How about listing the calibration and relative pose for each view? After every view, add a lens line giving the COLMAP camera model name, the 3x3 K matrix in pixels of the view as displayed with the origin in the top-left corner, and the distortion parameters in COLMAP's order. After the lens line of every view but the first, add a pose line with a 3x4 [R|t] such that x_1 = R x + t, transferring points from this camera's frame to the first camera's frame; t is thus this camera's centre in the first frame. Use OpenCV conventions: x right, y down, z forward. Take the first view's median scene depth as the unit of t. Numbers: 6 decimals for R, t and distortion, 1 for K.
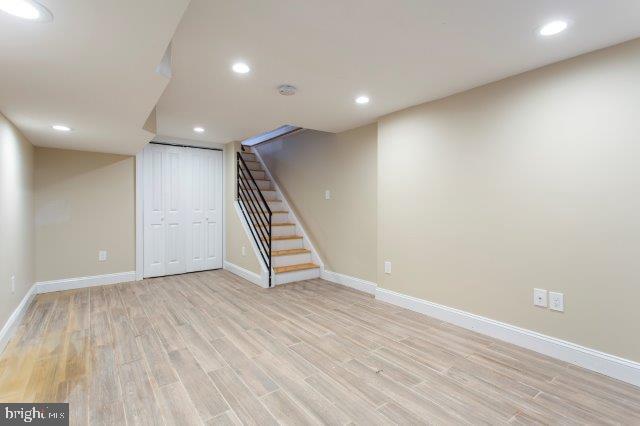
lens RADIAL K [[305.0, 0, 316.4], [0, 305.0, 205.0], [0, 0, 1]] dist [0.000860, 0.000584]
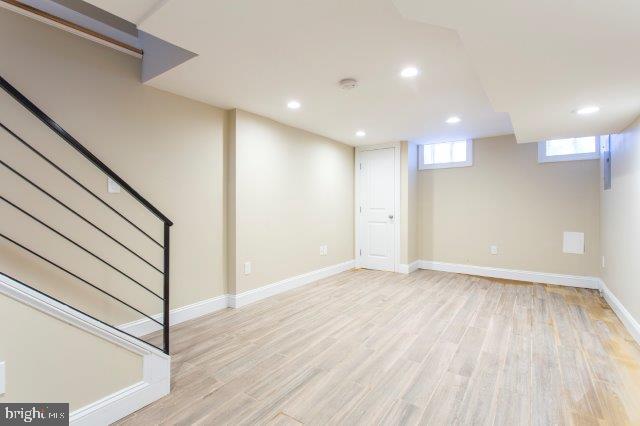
lens RADIAL K [[305.0, 0, 316.4], [0, 305.0, 205.0], [0, 0, 1]] dist [0.000860, 0.000584]
pose [[-0.309712, 0.001606, 0.950829, -0.973046], [0.001908, 0.999998, -0.001067, 0.005563], [-0.950828, 0.001484, -0.309714, 1.396605]]
